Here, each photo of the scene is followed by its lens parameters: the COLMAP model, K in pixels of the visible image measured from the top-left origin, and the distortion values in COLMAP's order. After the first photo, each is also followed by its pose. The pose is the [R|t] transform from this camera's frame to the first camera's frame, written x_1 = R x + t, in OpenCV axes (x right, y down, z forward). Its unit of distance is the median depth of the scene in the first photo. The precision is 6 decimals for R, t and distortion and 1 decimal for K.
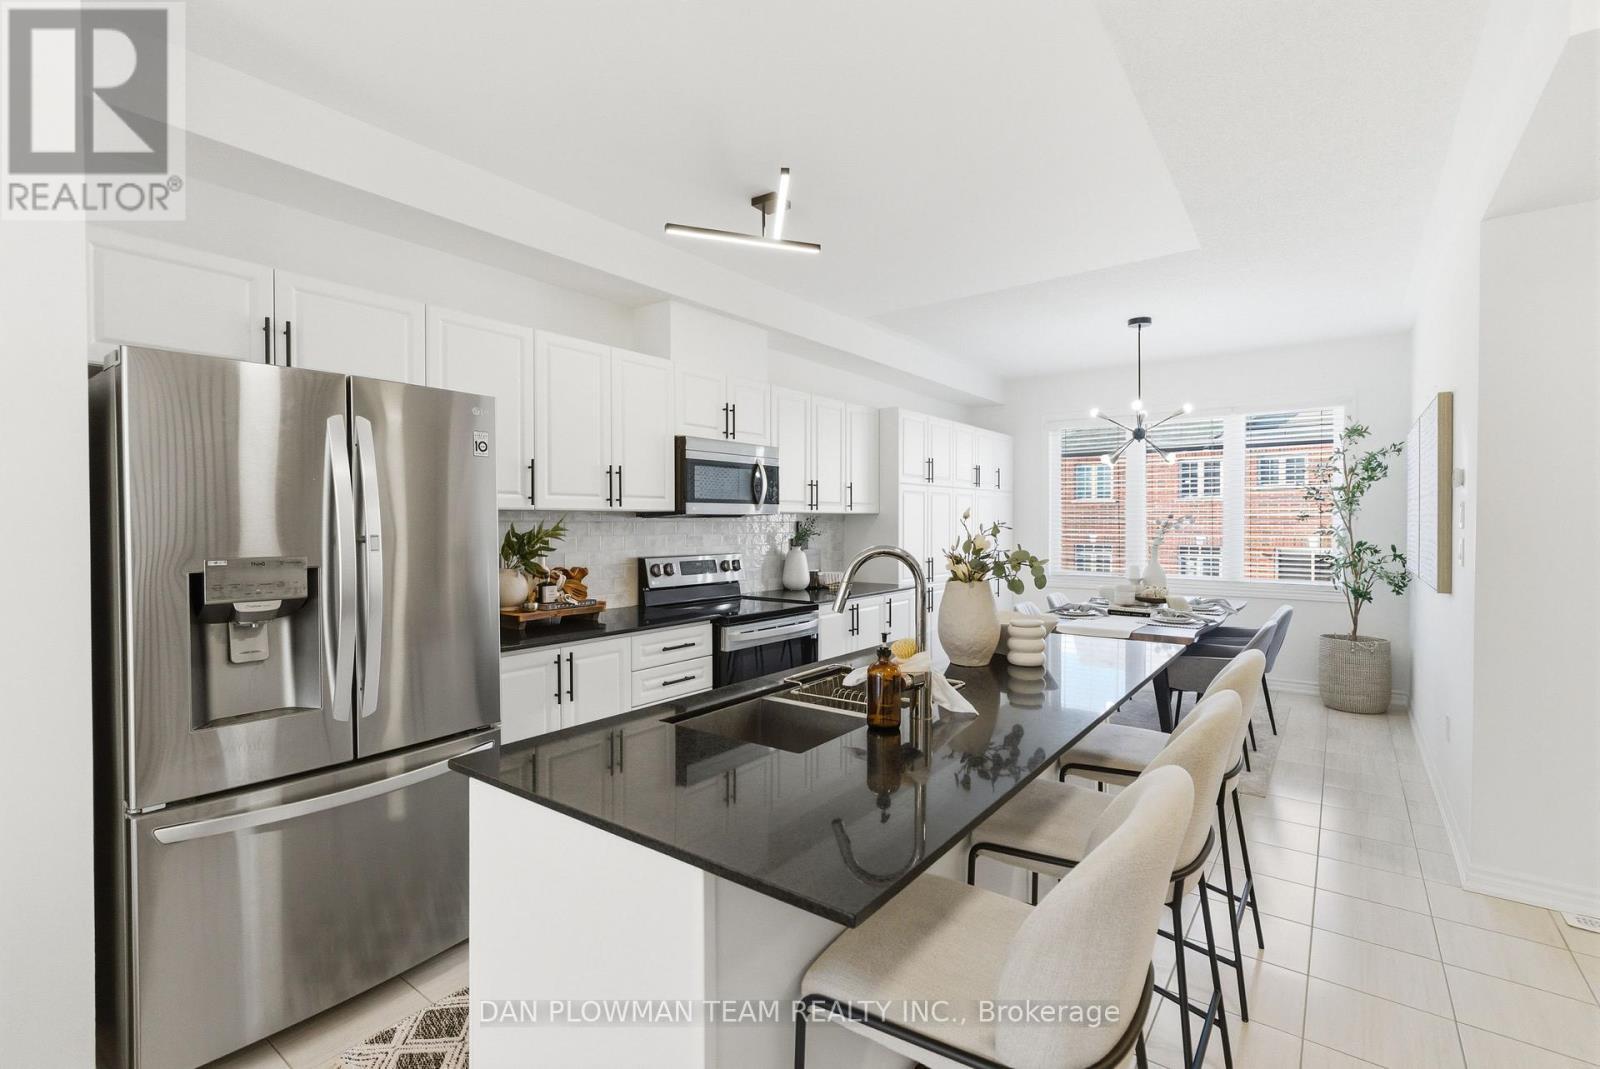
lens RADIAL K [[722.9, 0, 799.7], [0, 722.9, 532.9], [0, 0, 1]] dist [-0.011934, 0.005950]
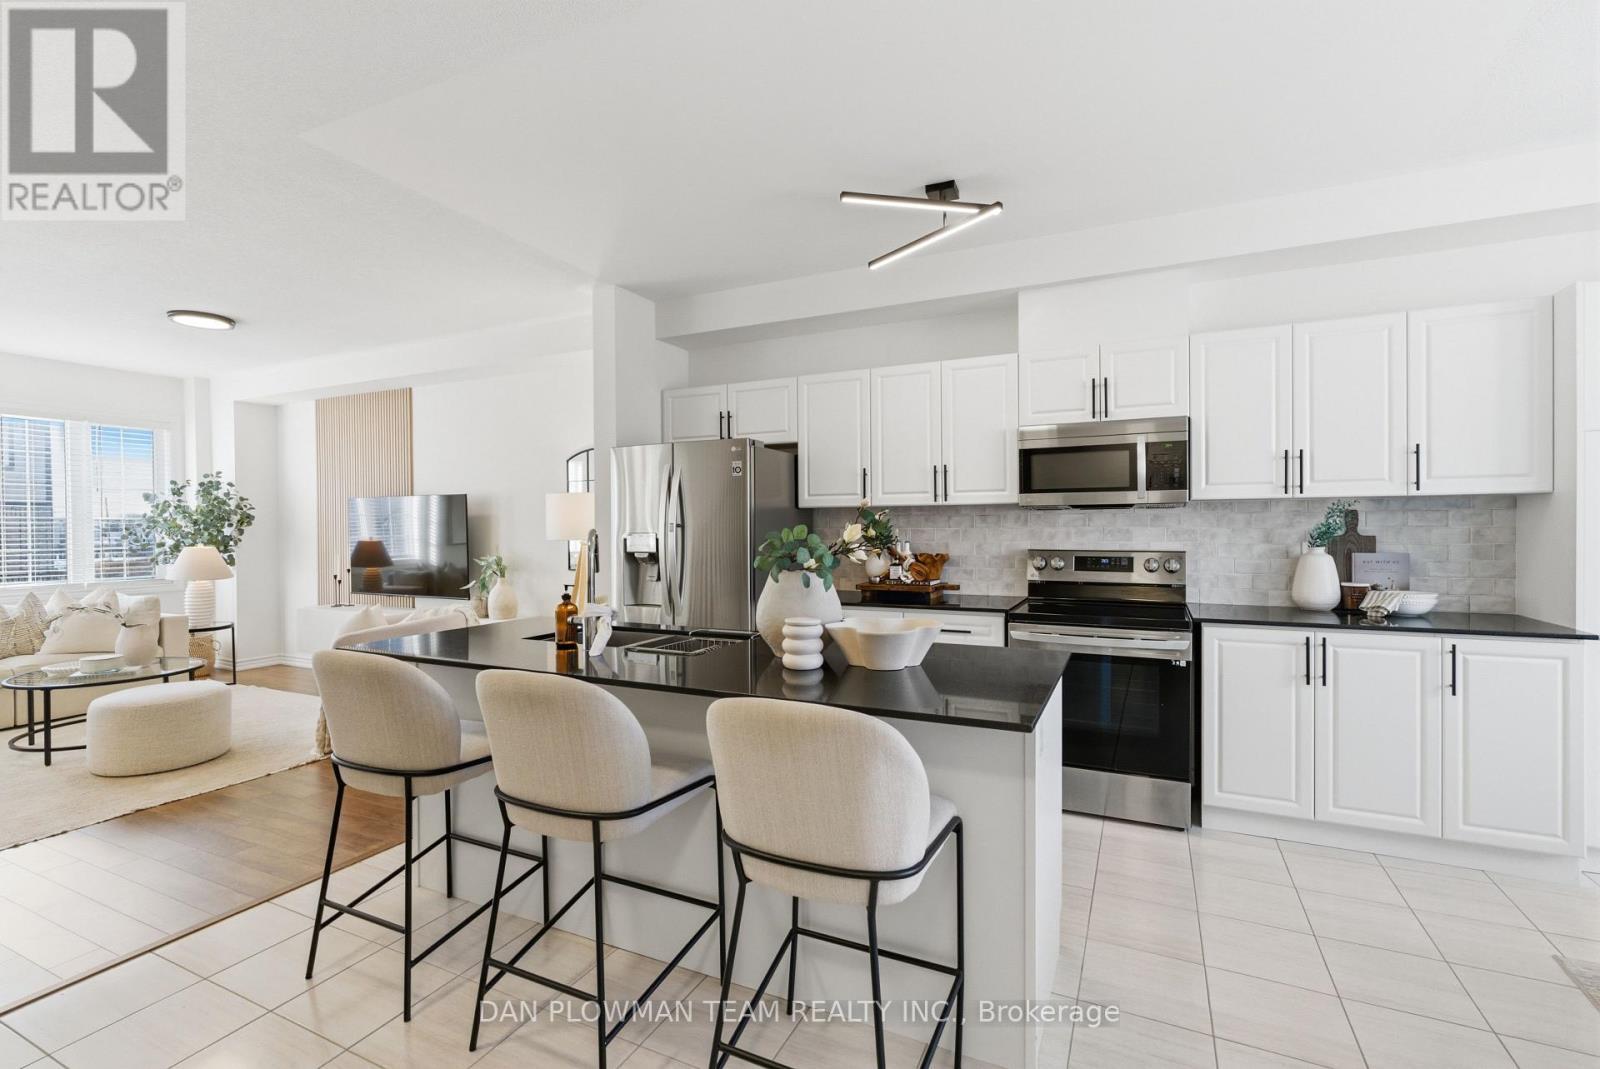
lens RADIAL K [[722.9, 0, 804.2], [0, 722.9, 523.9], [0, 0, 1]] dist [-0.011934, 0.005950]
pose [[0.200154, 0.001269, -0.979764, 0.560831], [-0.007868, 0.999969, -0.000312, 0.001046], [0.979733, 0.007772, 0.200158, 0.381682]]
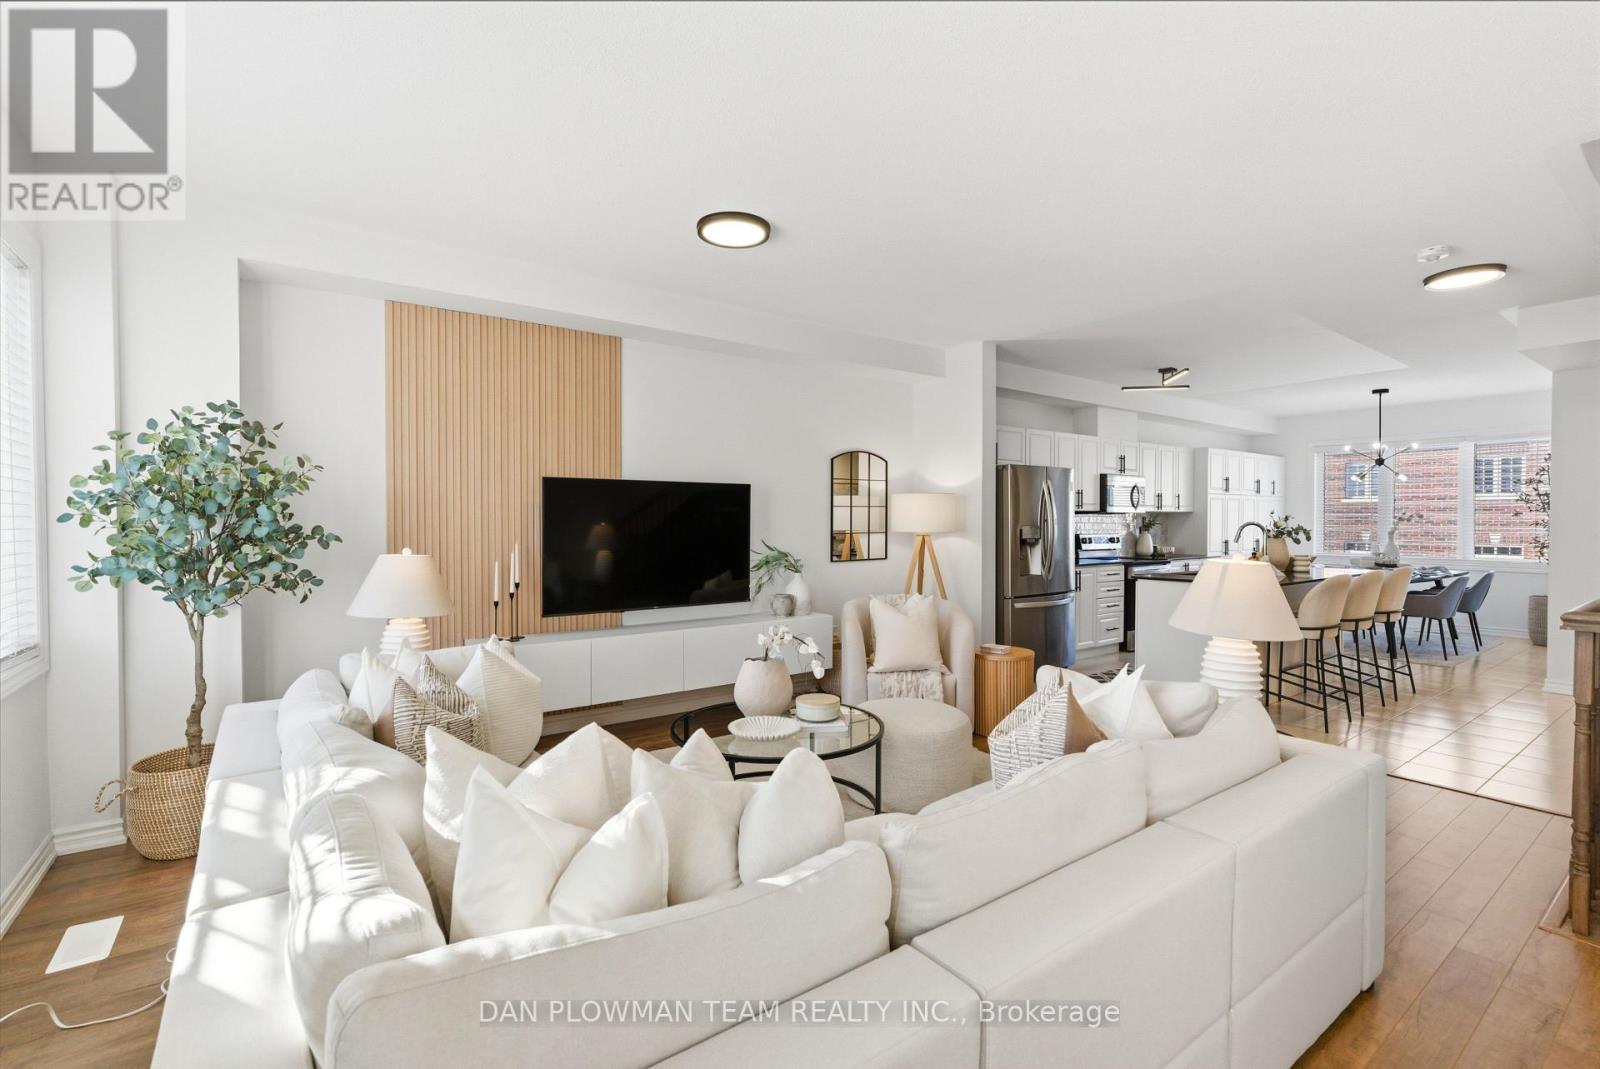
lens RADIAL K [[722.9, 0, 799.8], [0, 722.9, 533.6], [0, 0, 1]] dist [-0.011934, 0.005950]
pose [[0.958236, 0.006606, -0.285902, -0.299640], [-0.006108, 0.999978, 0.002635, 0.025035], [0.285913, -0.000779, 0.958255, -0.883293]]
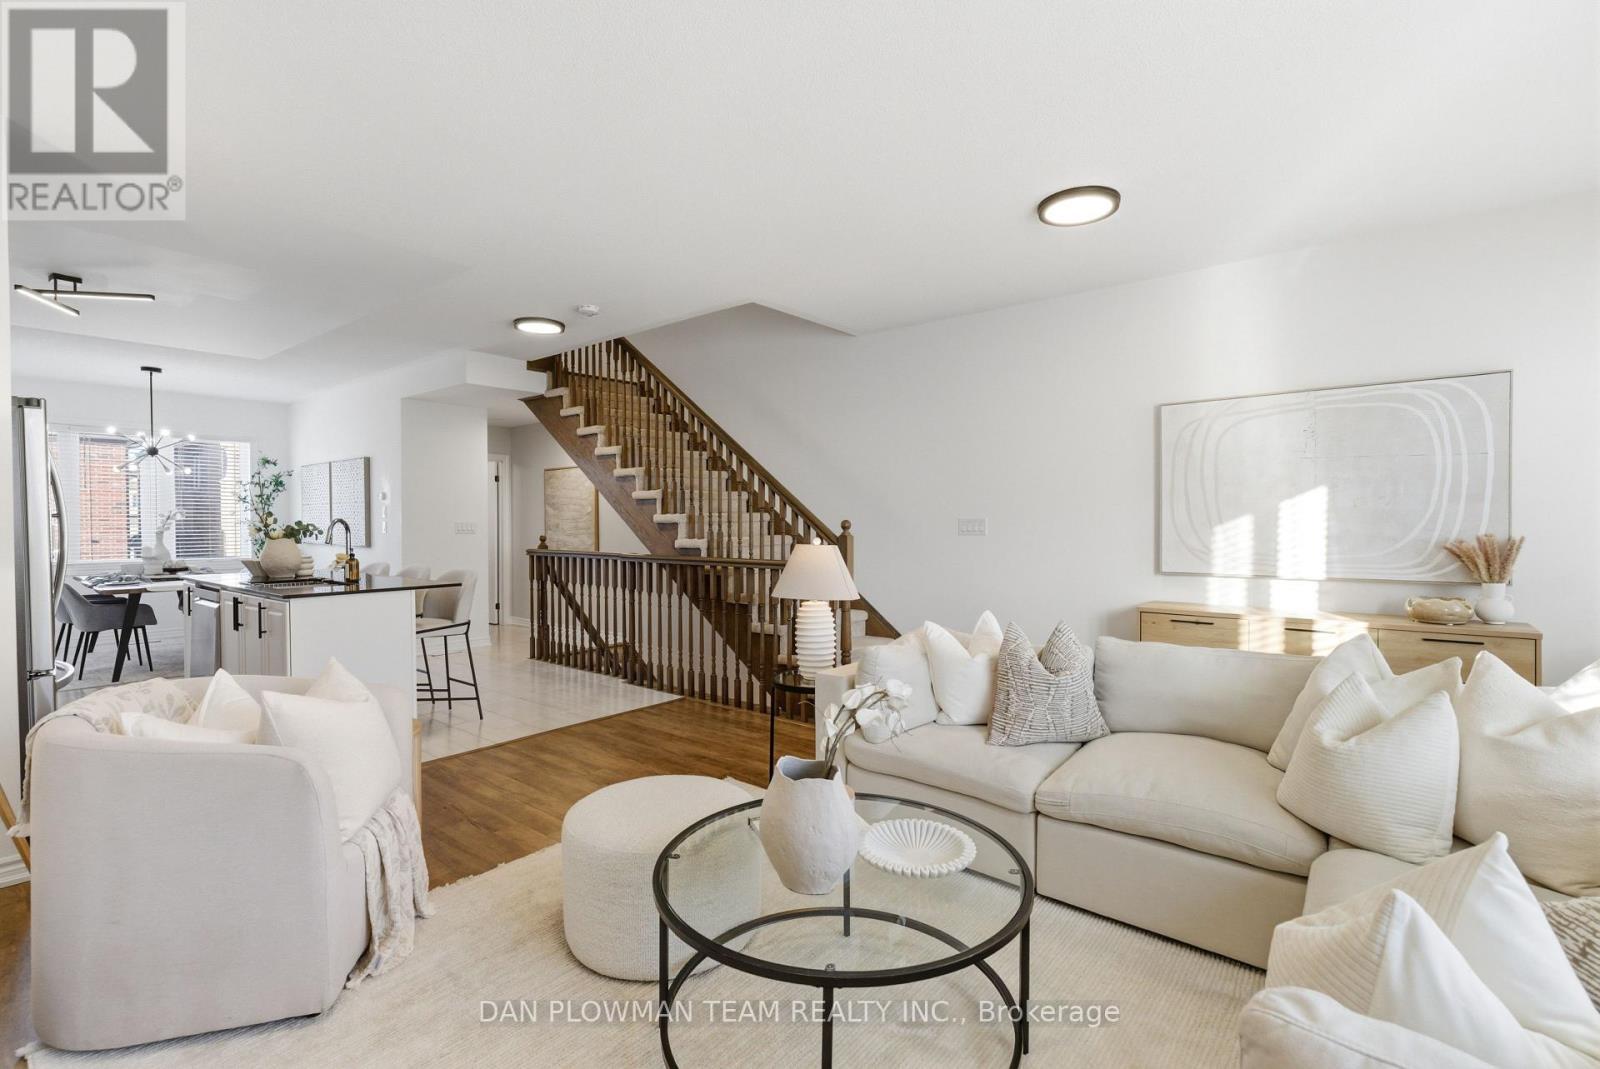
lens RADIAL K [[722.9, 0, 813.9], [0, 722.9, 530.6], [0, 0, 1]] dist [-0.011934, 0.005950]
pose [[0.024766, -0.010797, 0.999635, -0.862577], [0.018873, 0.999769, 0.010331, 0.023395], [-0.999515, 0.018610, 0.024964, -0.289076]]
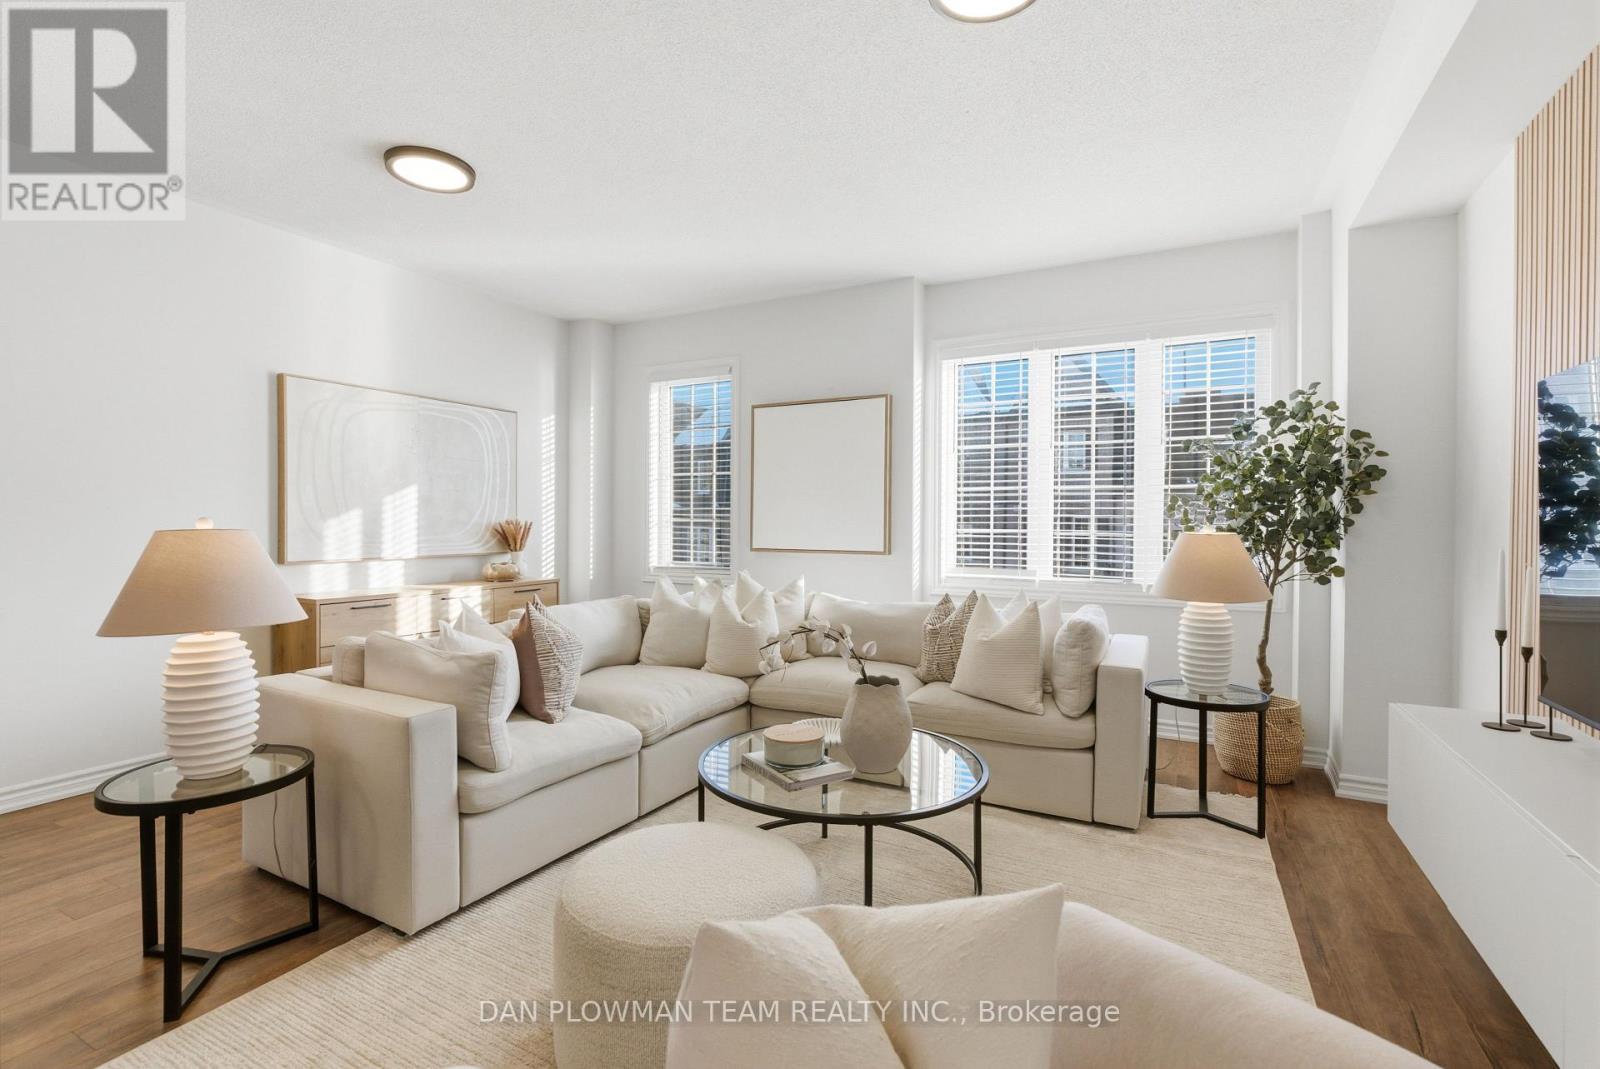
lens RADIAL K [[722.9, 0, 774.3], [0, 722.9, 529.3], [0, 0, 1]] dist [-0.011934, 0.005950]
pose [[-0.988873, -0.004359, -0.148698, -0.380196], [-0.007765, 0.999720, 0.022331, 0.034693], [0.148559, 0.023237, -0.988630, 0.164129]]
